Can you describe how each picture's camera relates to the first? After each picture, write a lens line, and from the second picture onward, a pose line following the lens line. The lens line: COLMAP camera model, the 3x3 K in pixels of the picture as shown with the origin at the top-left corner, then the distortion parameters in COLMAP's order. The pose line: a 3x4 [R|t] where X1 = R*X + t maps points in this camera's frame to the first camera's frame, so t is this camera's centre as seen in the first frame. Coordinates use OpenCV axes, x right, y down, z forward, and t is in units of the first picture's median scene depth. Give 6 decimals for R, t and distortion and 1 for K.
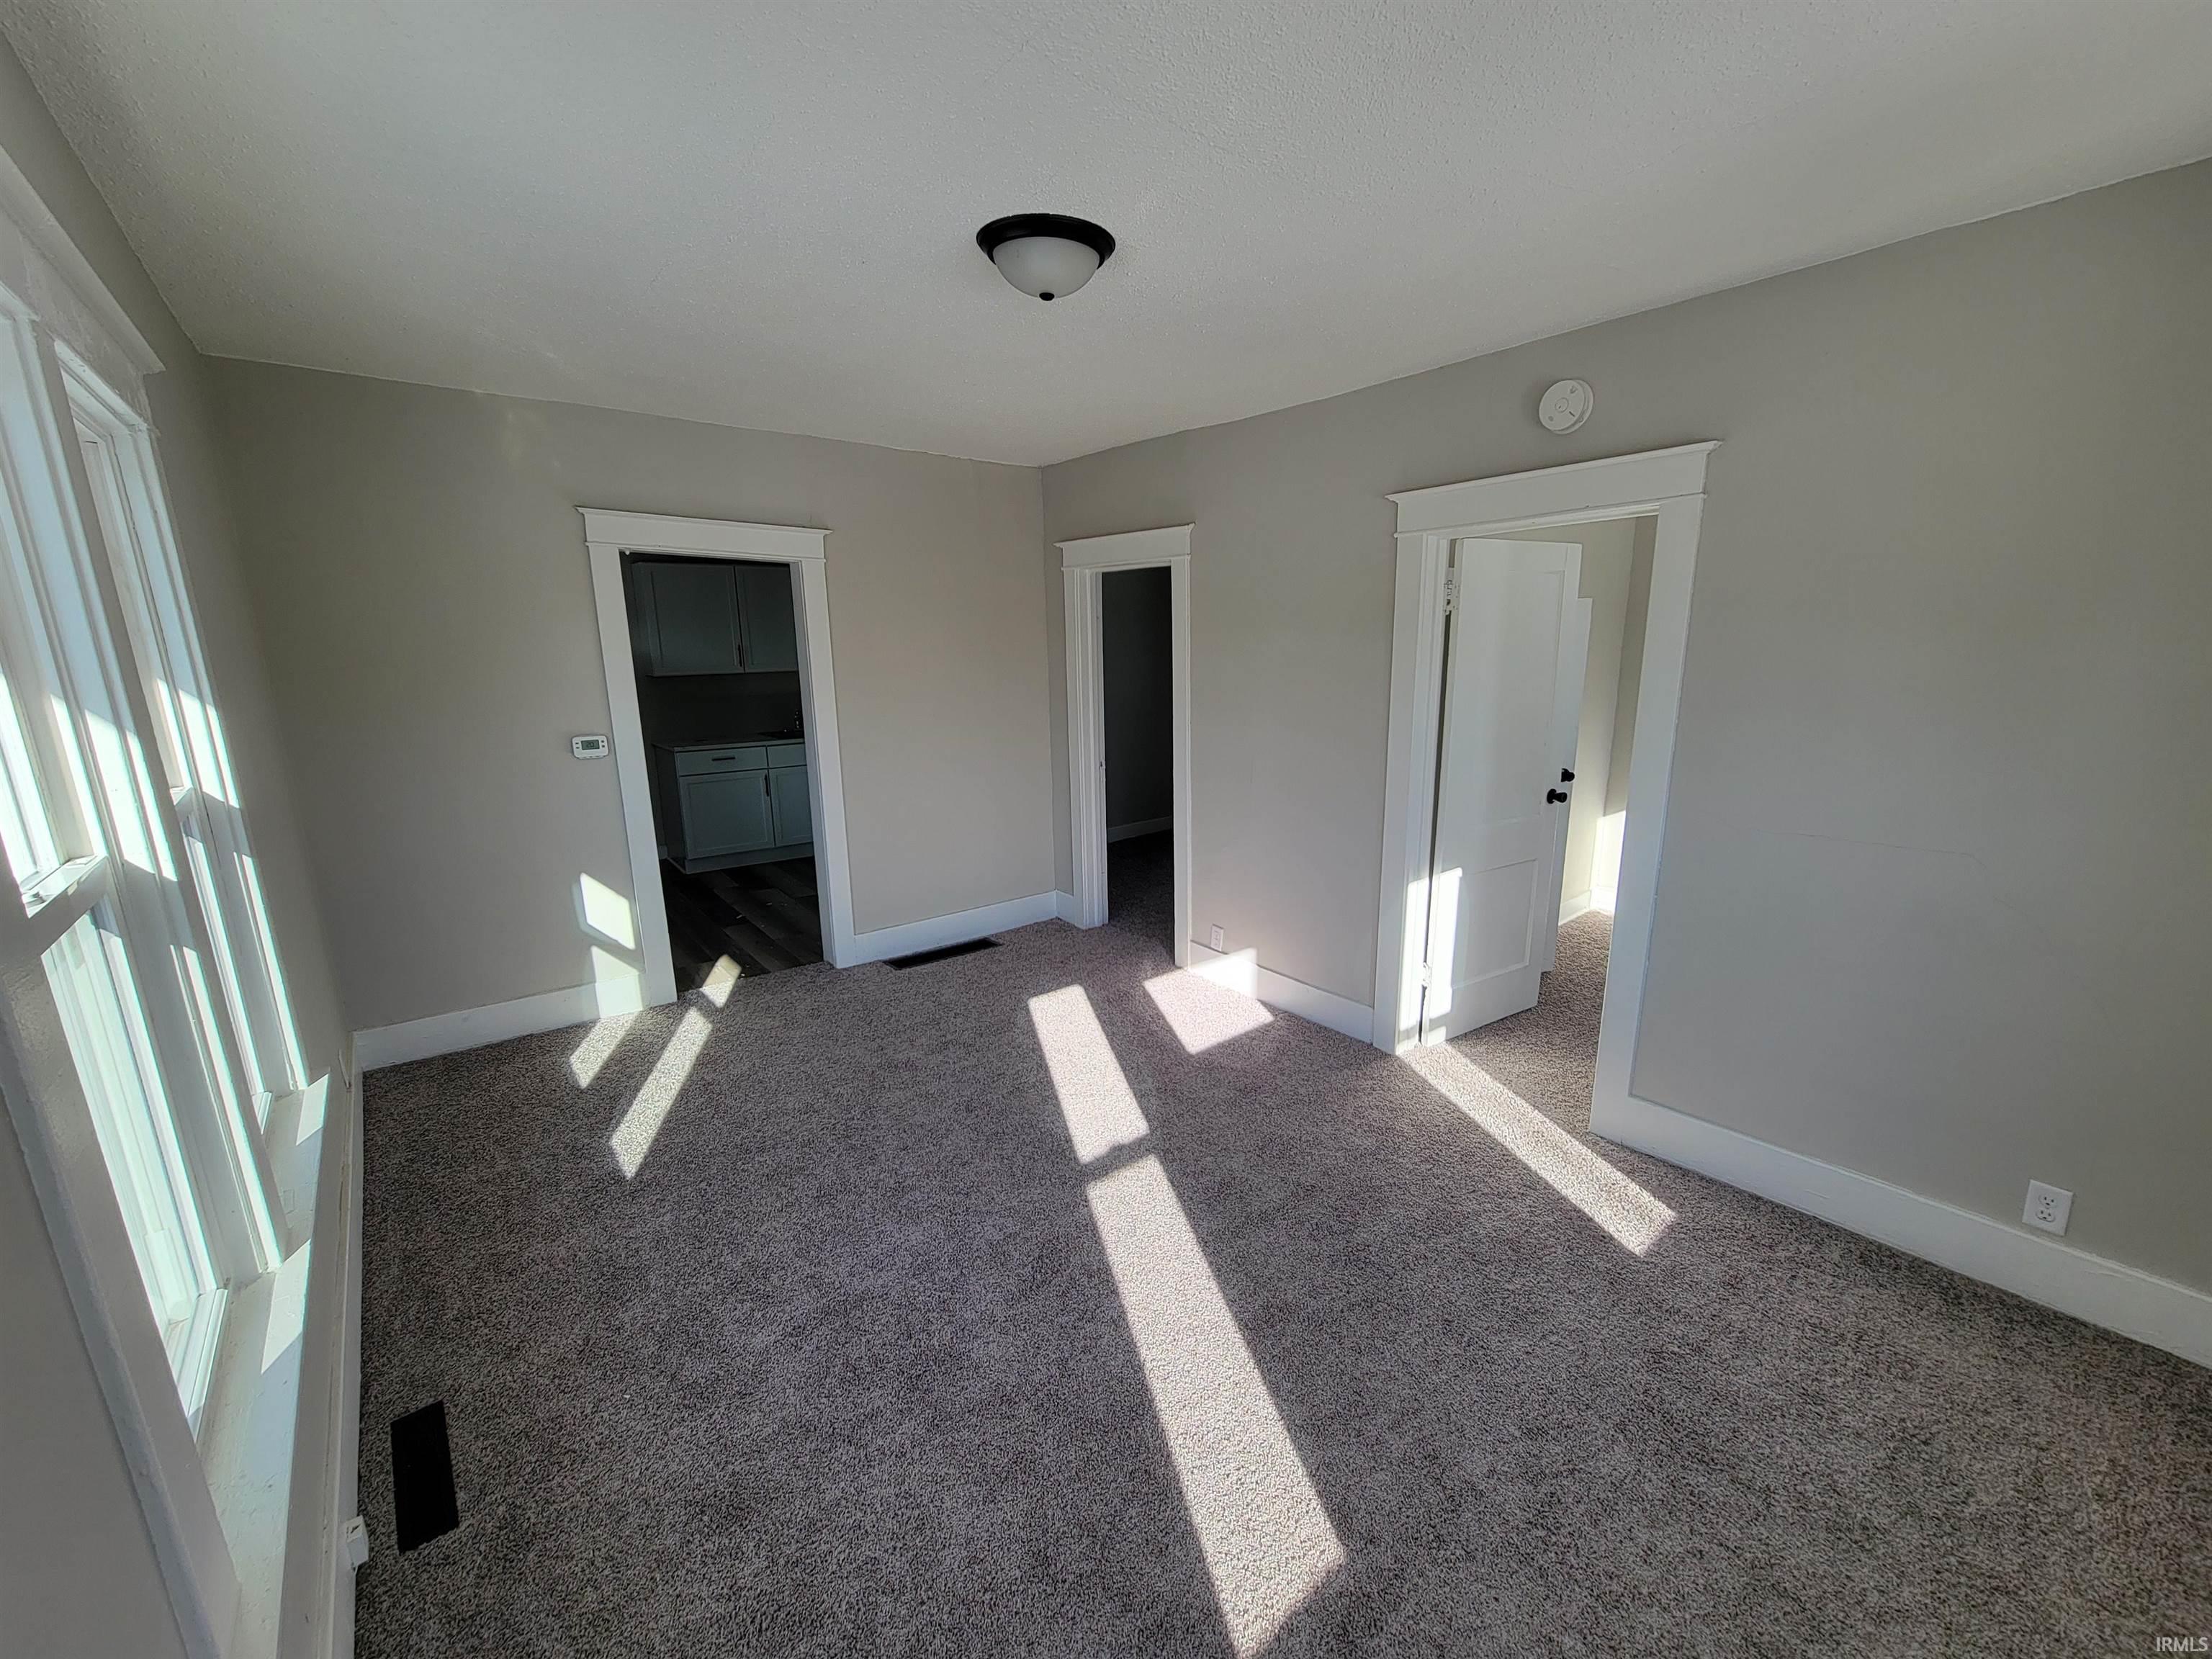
lens RADIAL K [[899.6, 0, 1116.3], [0, 899.6, 823.7], [0, 0, 1]] dist [-0.010459, 0.002567]
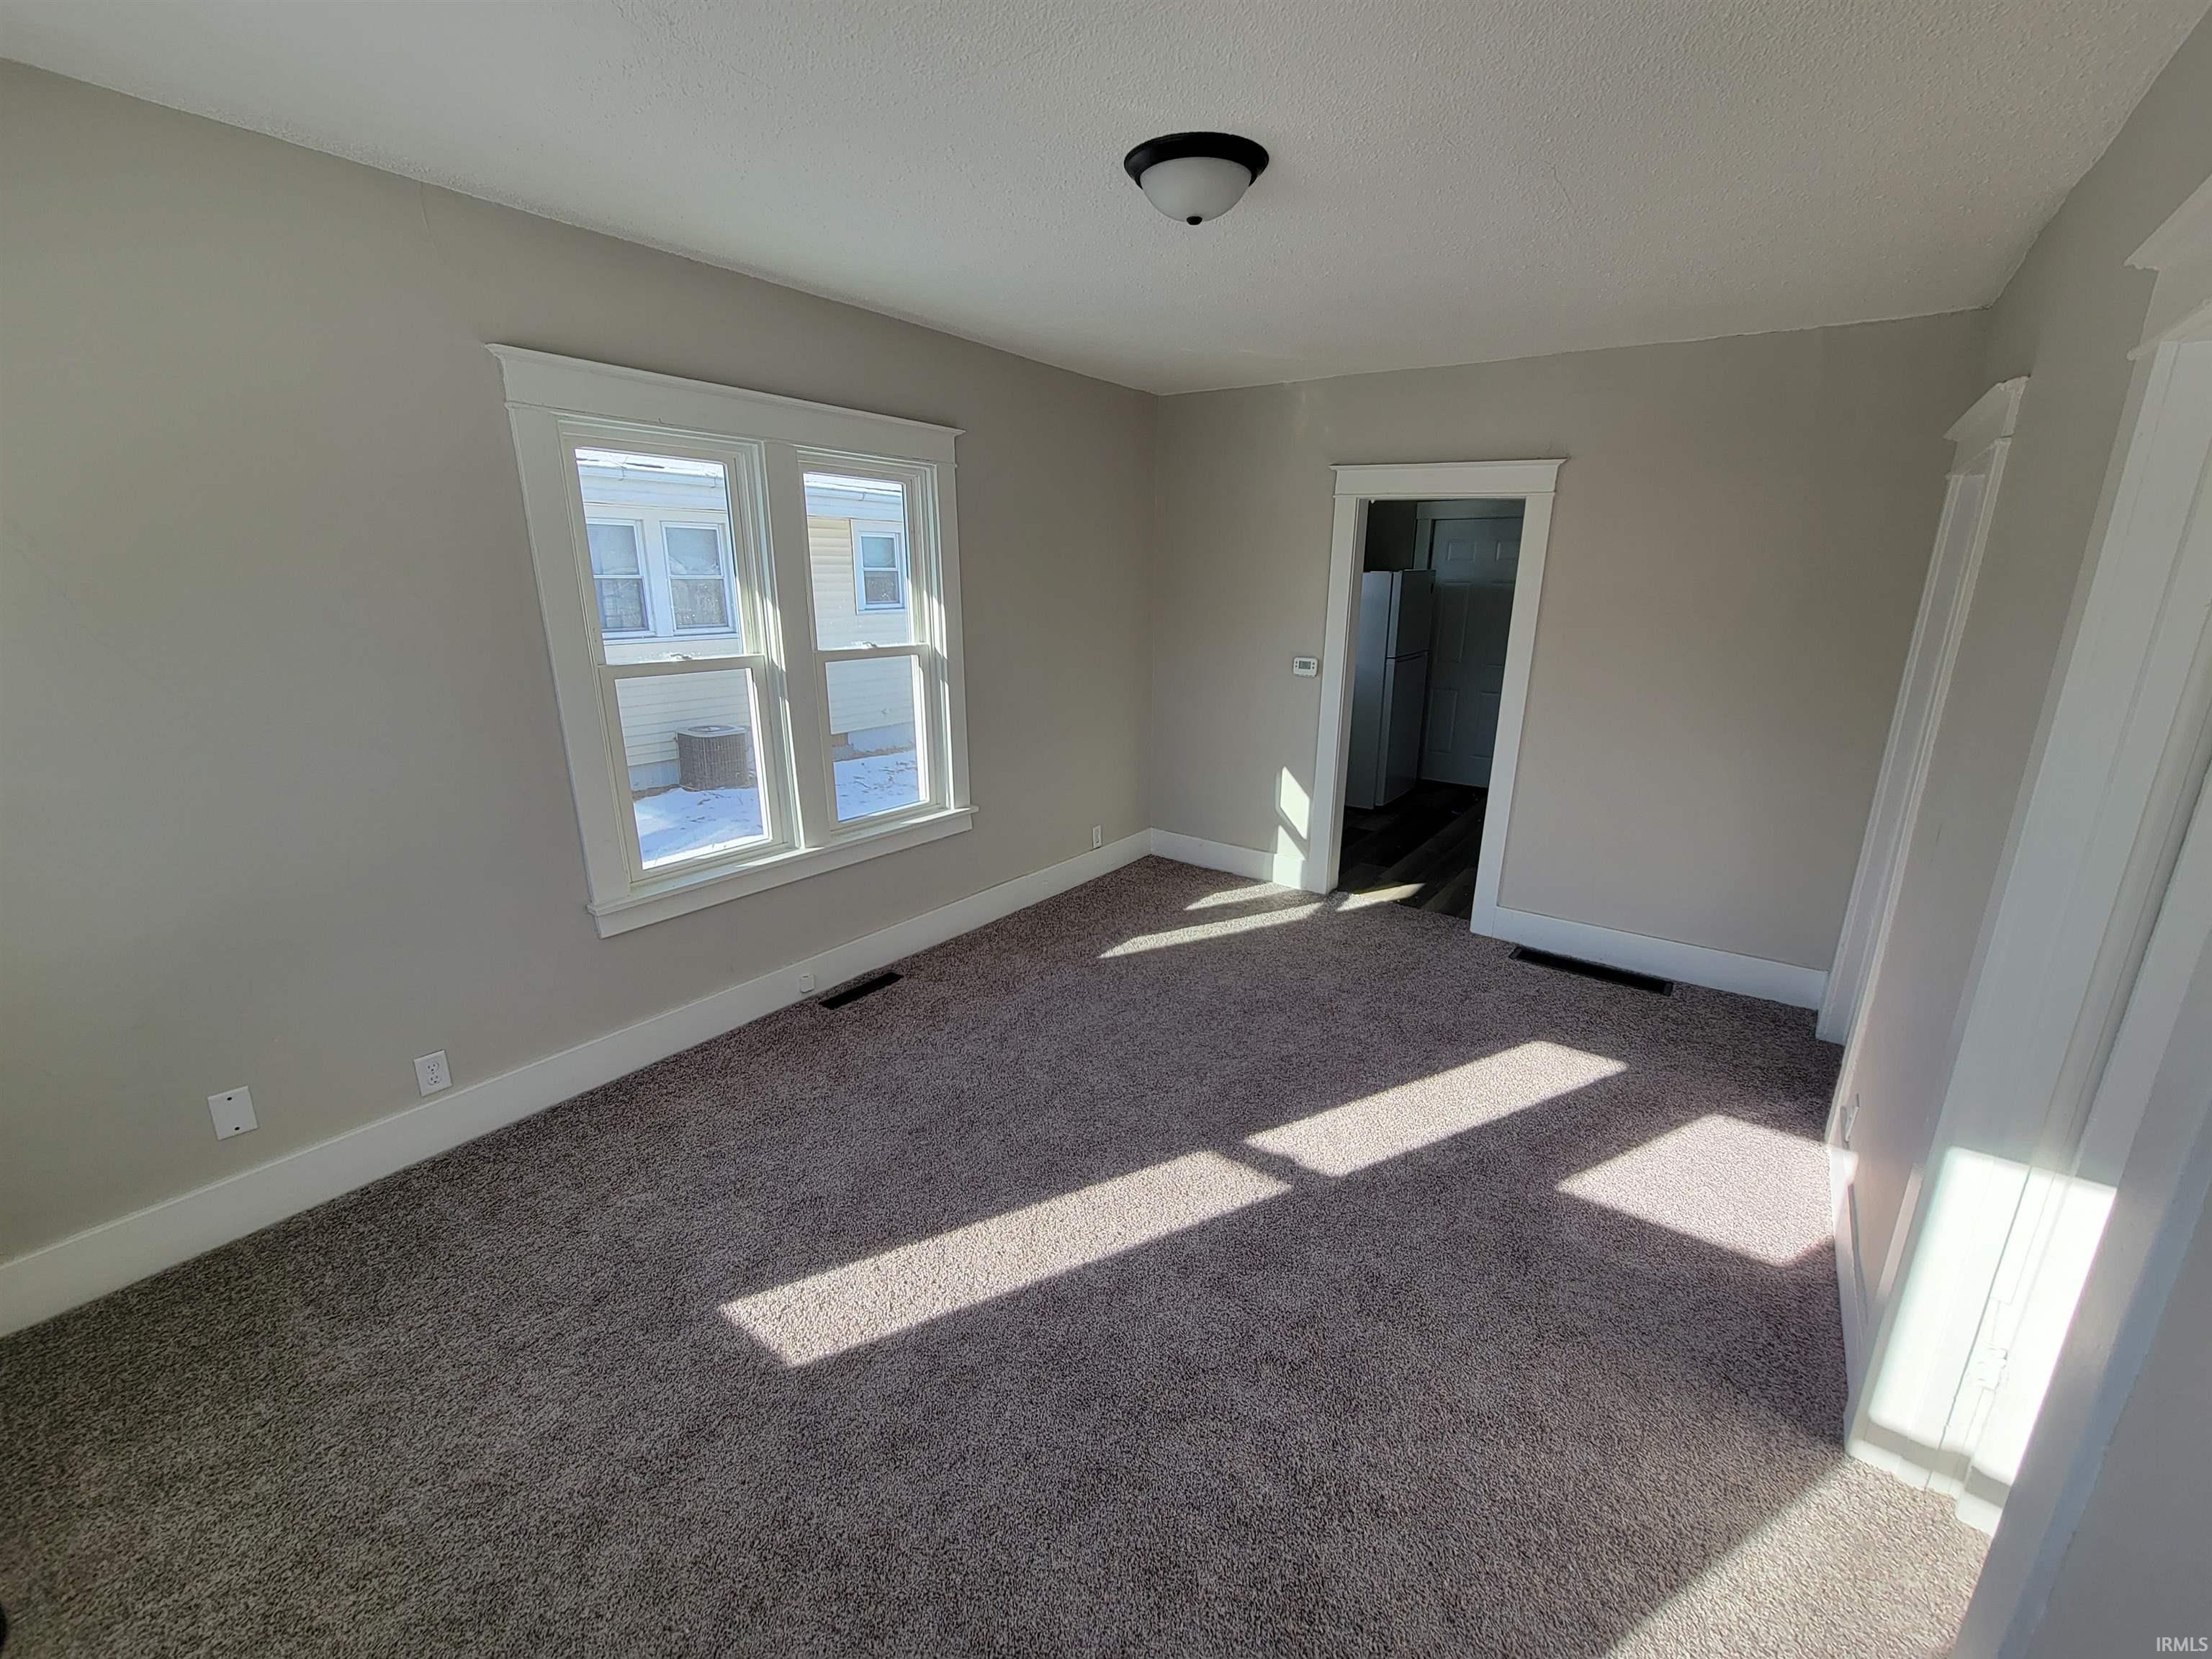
lens RADIAL K [[899.6, 0, 1110.9], [0, 899.6, 838.1], [0, 0, 1]] dist [-0.010459, 0.002567]
pose [[0.257818, 0.278563, -0.925166, 0.690777], [-0.207176, 0.951204, 0.228668, -0.112353], [0.943720, 0.132718, 0.302949, 0.515045]]
